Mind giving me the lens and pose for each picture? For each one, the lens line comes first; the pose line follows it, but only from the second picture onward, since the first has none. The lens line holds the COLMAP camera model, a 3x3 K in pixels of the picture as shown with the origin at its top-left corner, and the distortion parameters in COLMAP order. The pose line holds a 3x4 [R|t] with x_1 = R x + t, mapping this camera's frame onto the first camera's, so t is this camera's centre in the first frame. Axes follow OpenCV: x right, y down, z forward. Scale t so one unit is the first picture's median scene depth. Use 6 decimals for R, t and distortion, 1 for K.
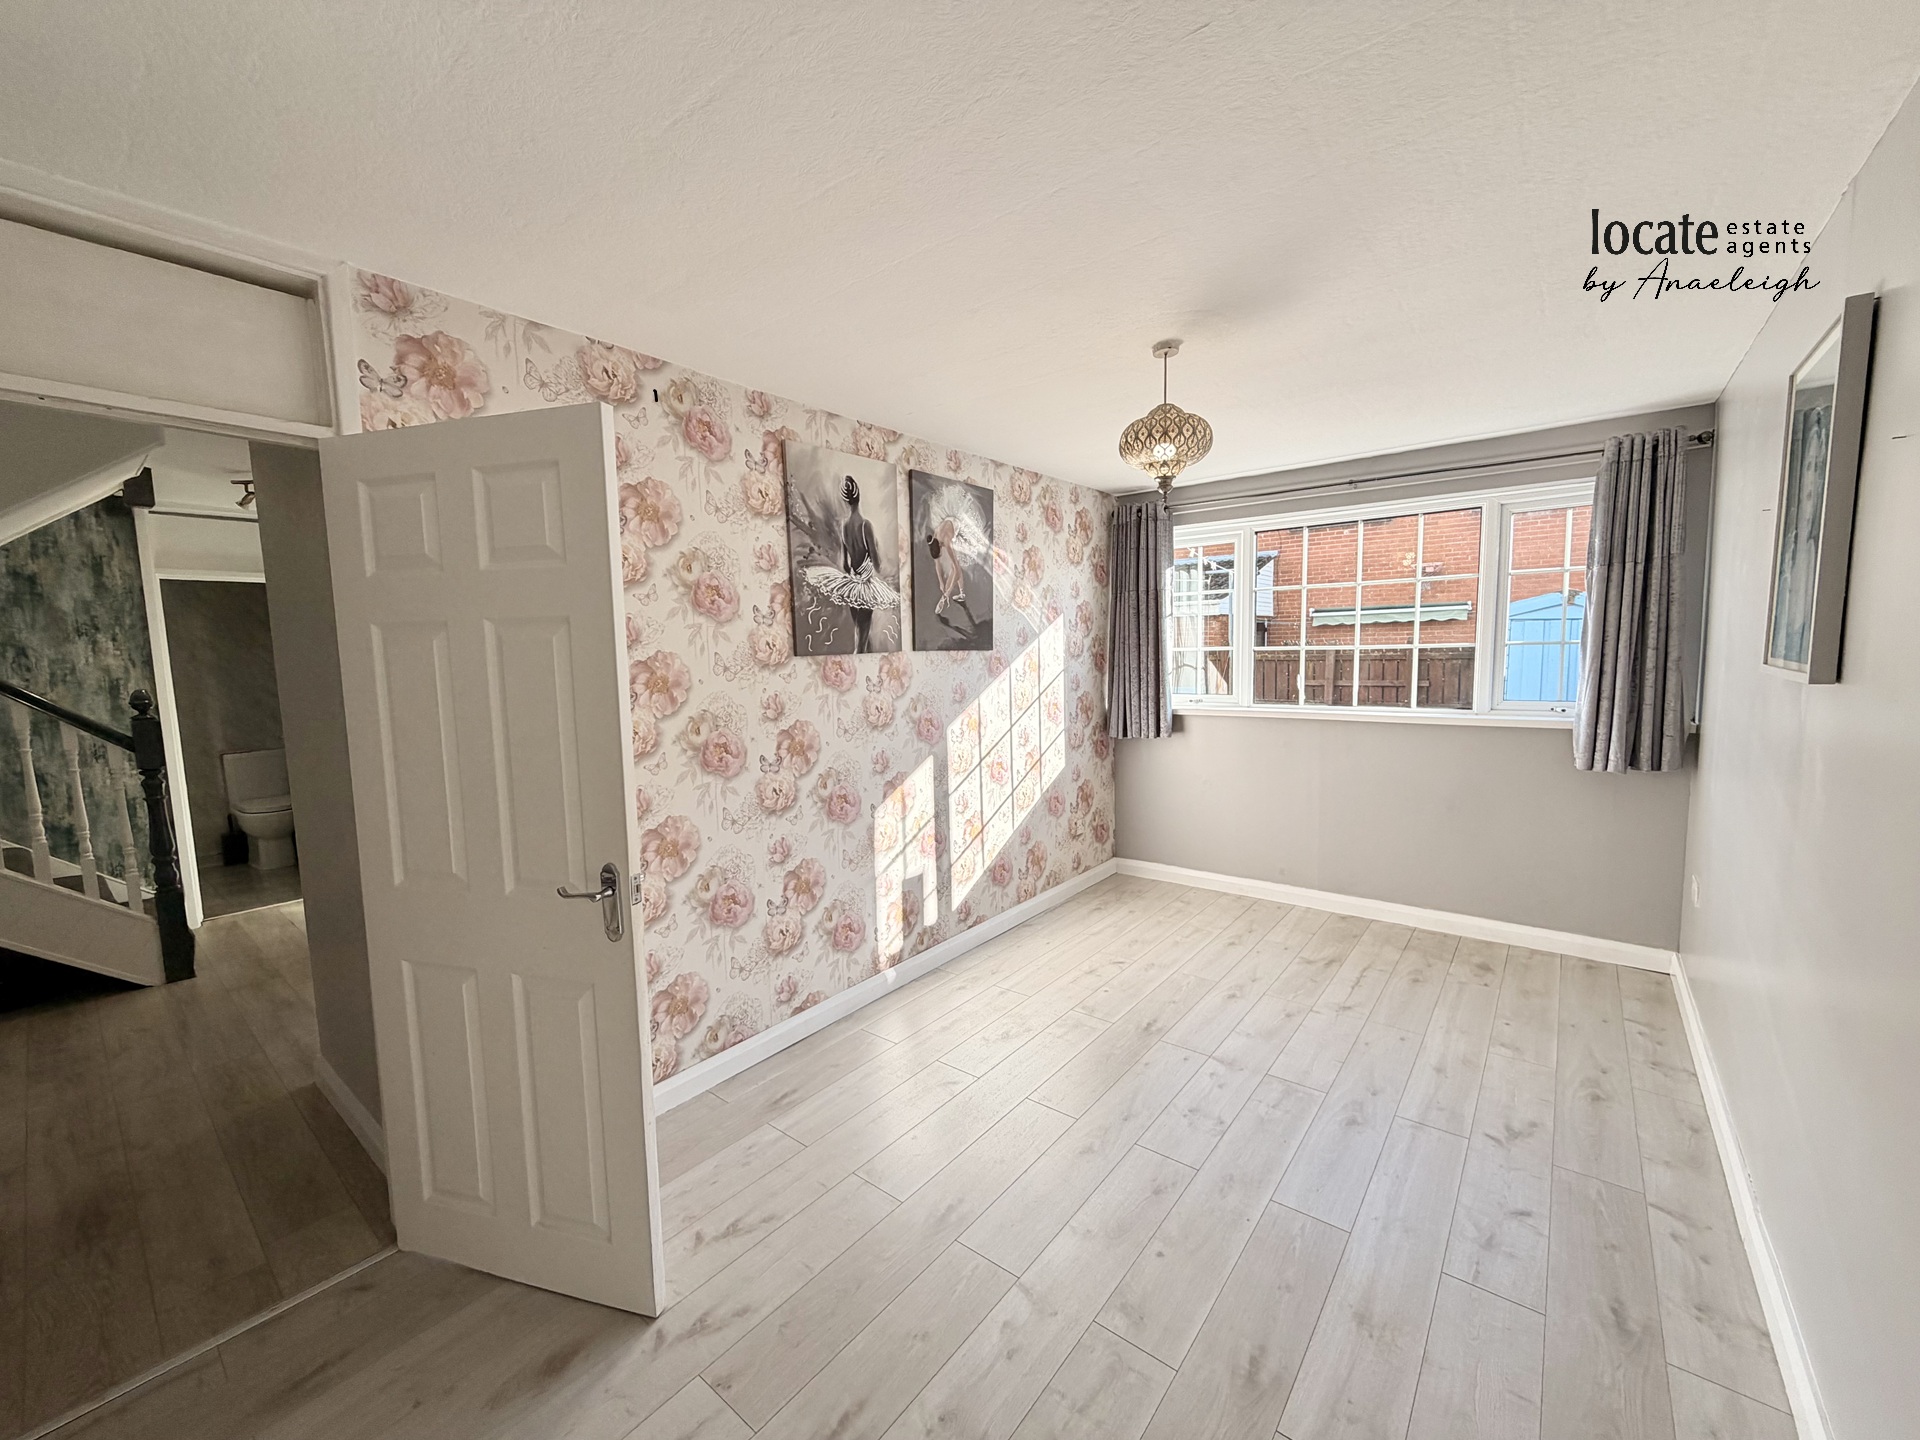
lens RADIAL K [[763.3, 0, 954.4], [0, 763.3, 724.3], [0, 0, 1]] dist [-0.001797, 0.000592]
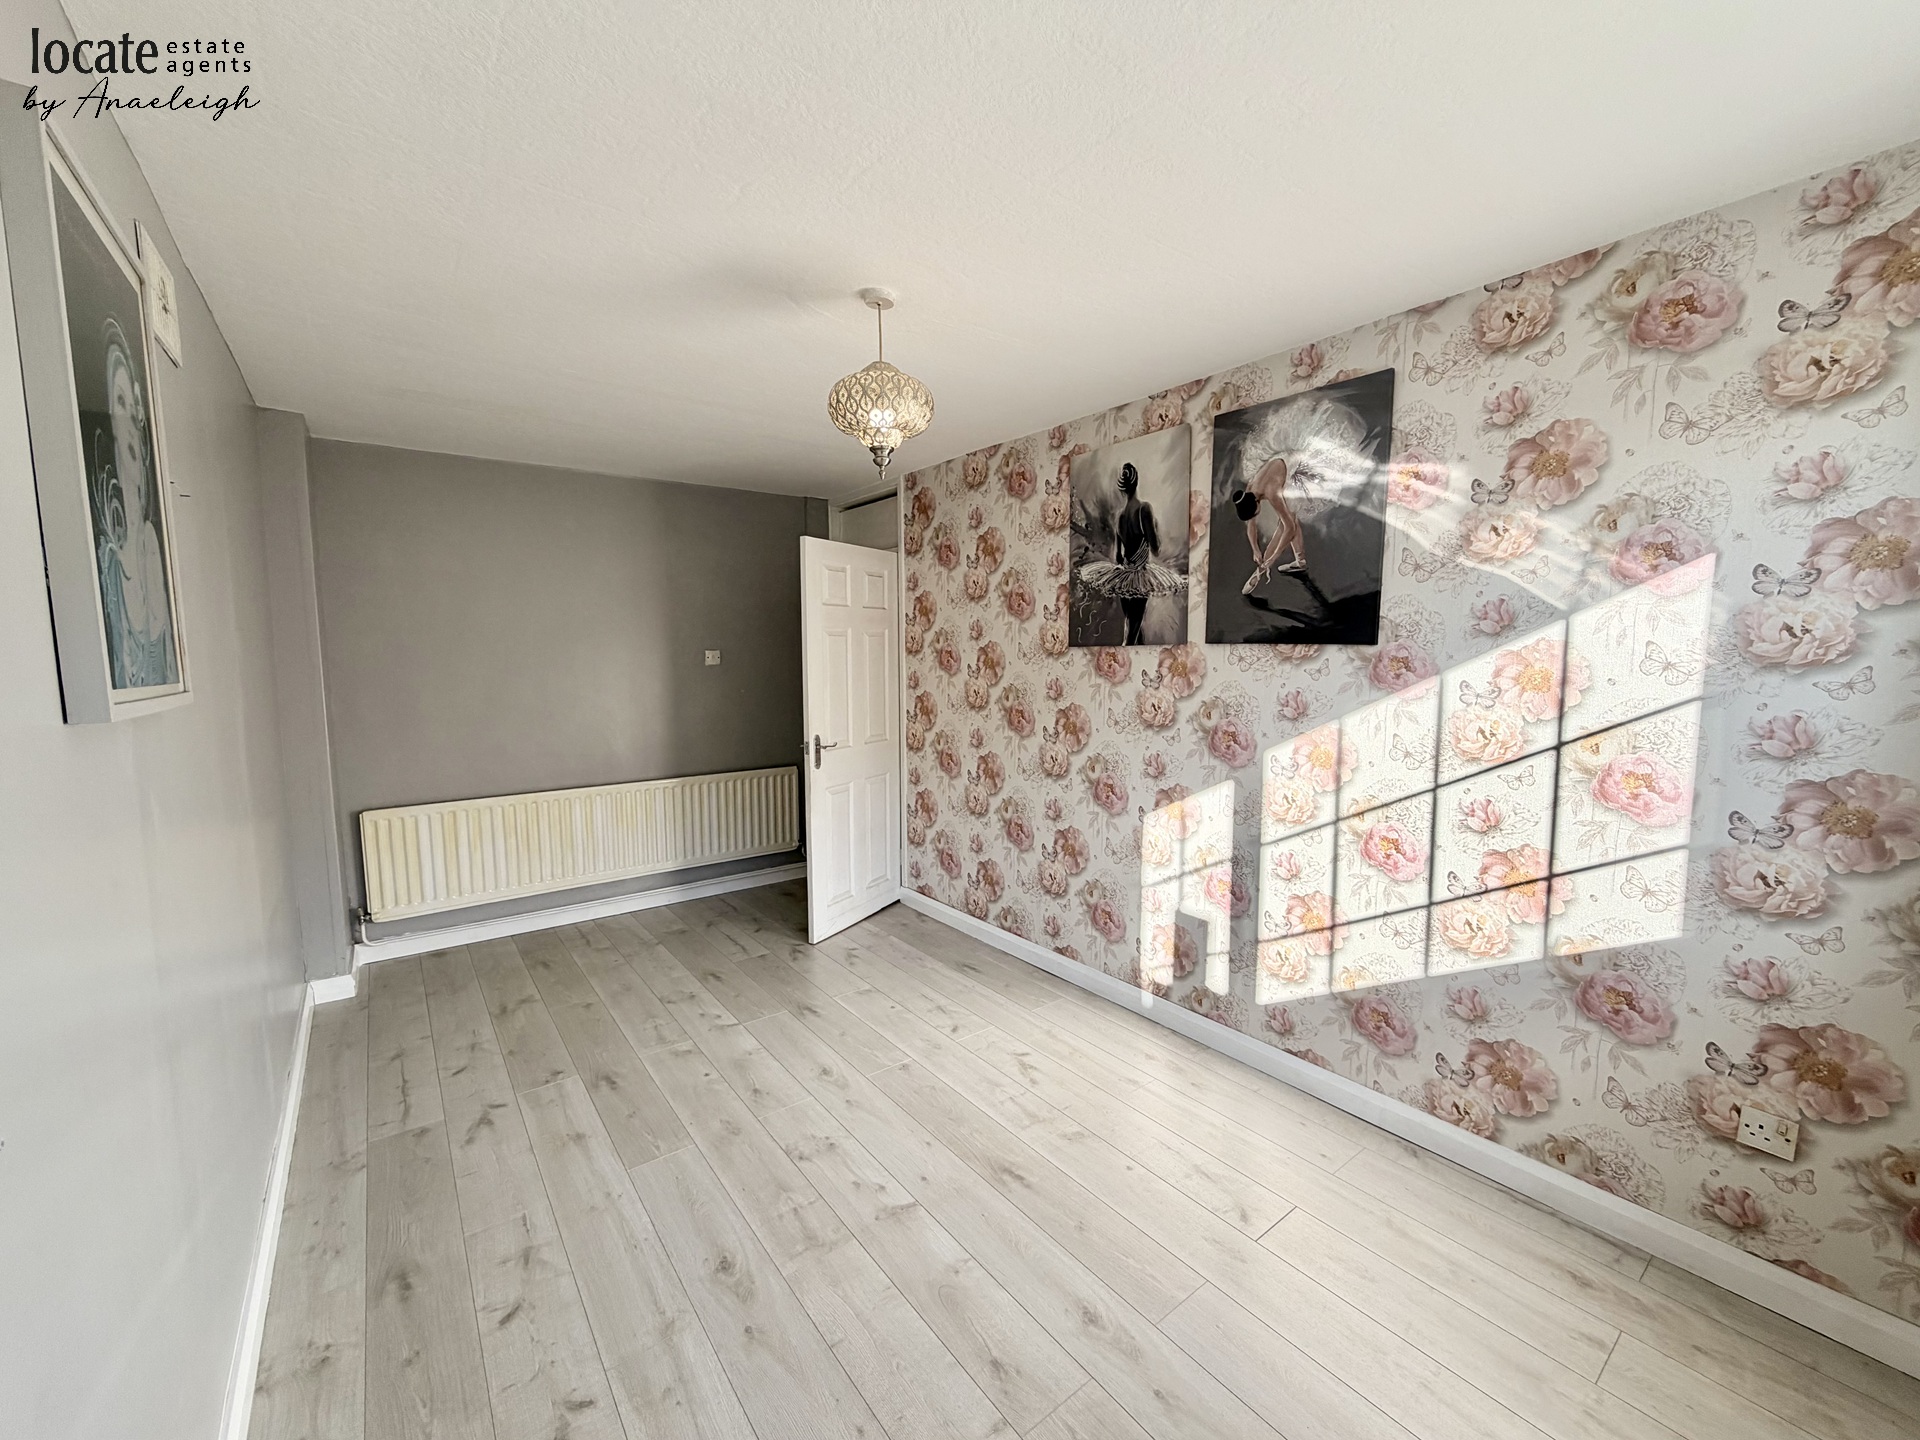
lens RADIAL K [[763.3, 0, 954.4], [0, 763.3, 724.3], [0, 0, 1]] dist [-0.001797, 0.000592]
pose [[-0.238361, 0.121126, -0.963594, 0.796182], [-0.086697, 0.985577, 0.145335, -0.105745], [0.967299, 0.118183, -0.224422, 0.927834]]
